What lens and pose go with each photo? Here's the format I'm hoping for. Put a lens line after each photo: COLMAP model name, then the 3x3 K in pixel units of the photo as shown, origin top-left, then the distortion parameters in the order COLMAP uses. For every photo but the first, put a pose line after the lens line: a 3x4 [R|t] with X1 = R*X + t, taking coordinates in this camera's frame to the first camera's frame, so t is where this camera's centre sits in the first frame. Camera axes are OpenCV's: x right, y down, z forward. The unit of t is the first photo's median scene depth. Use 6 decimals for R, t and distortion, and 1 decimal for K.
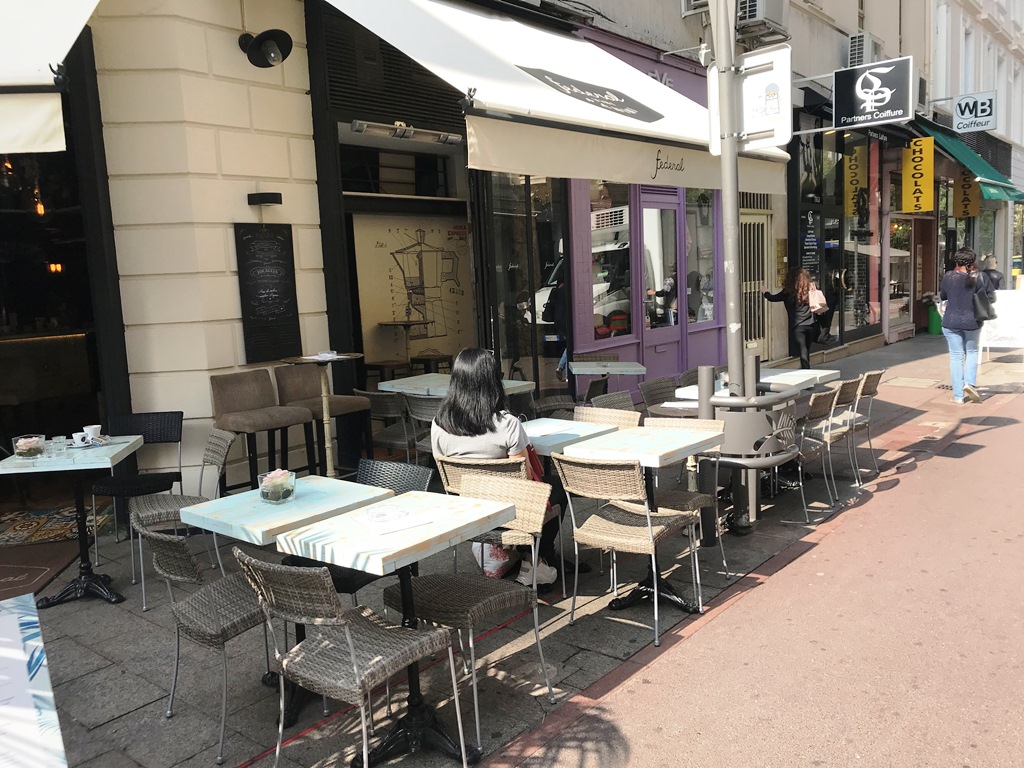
lens RADIAL K [[840.3, 0, 507.1], [0, 840.3, 380.6], [0, 0, 1]] dist [0.030770, -0.016635]
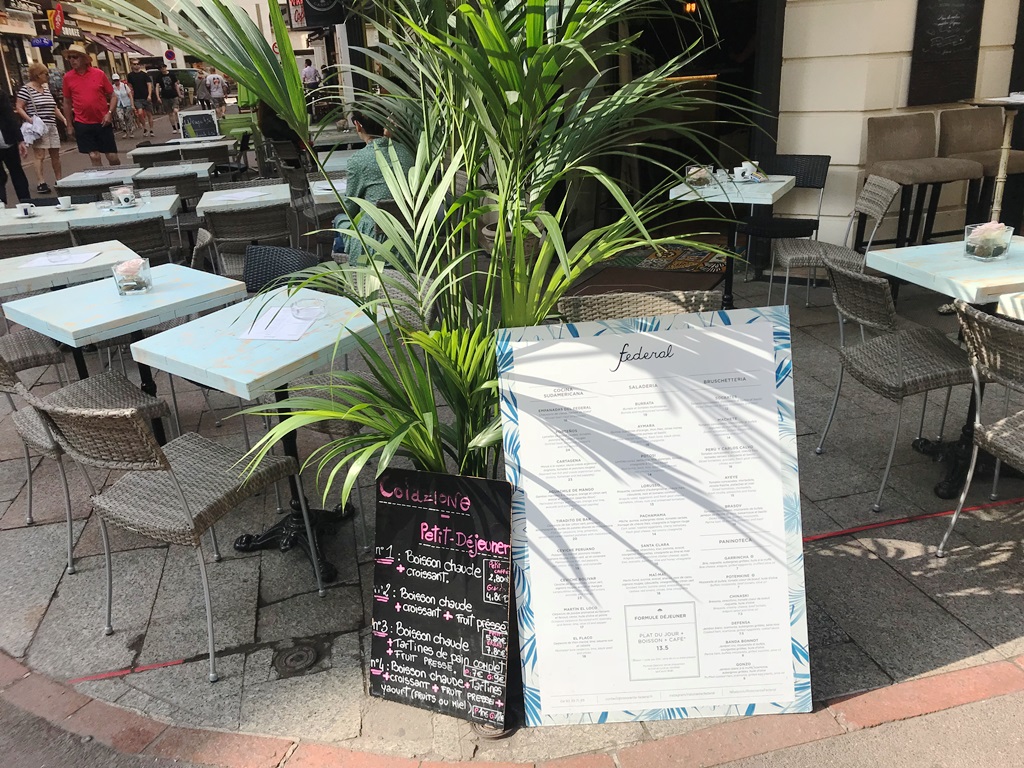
lens RADIAL K [[840.3, 0, 506.6], [0, 840.3, 375.3], [0, 0, 1]] dist [0.030770, -0.016635]
pose [[0.797922, 0.219062, -0.561545, -0.106676], [-0.061178, 0.956243, 0.286105, 0.027496], [0.599648, -0.193935, 0.776409, 0.000174]]
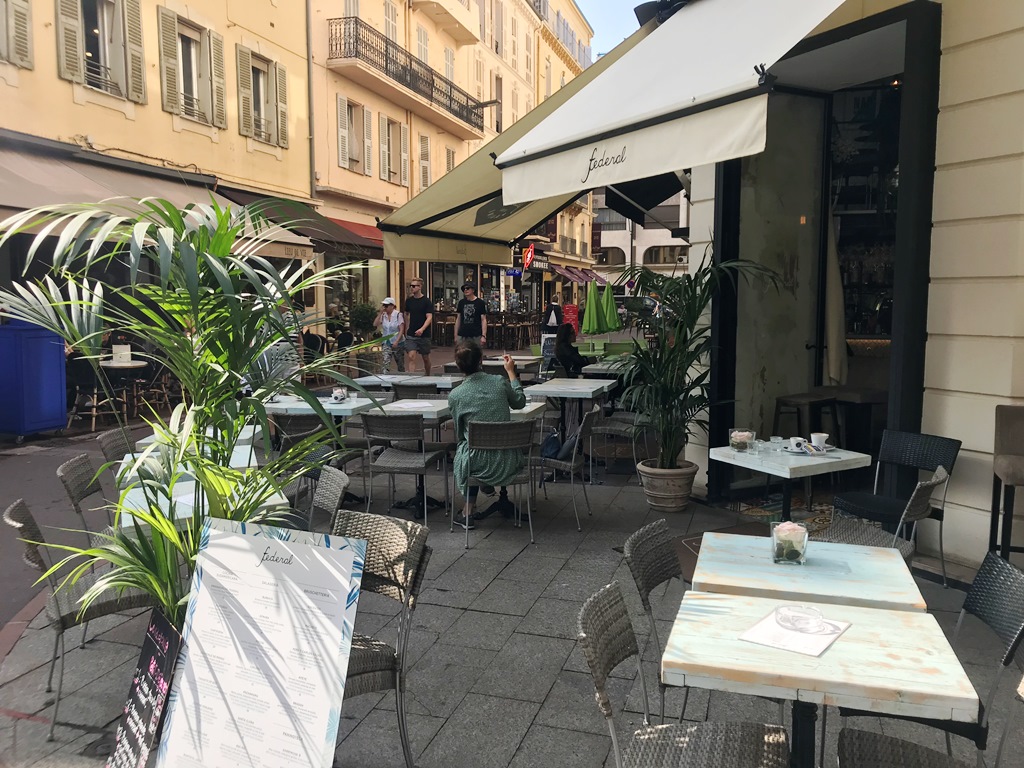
lens RADIAL K [[840.3, 0, 513.4], [0, 840.3, 379.2], [0, 0, 1]] dist [0.030770, -0.016635]
pose [[0.378409, 0.137146, -0.915422, 0.254203], [-0.135610, 0.986506, 0.091739, -0.049668], [0.915651, 0.089426, 0.391901, 0.306812]]
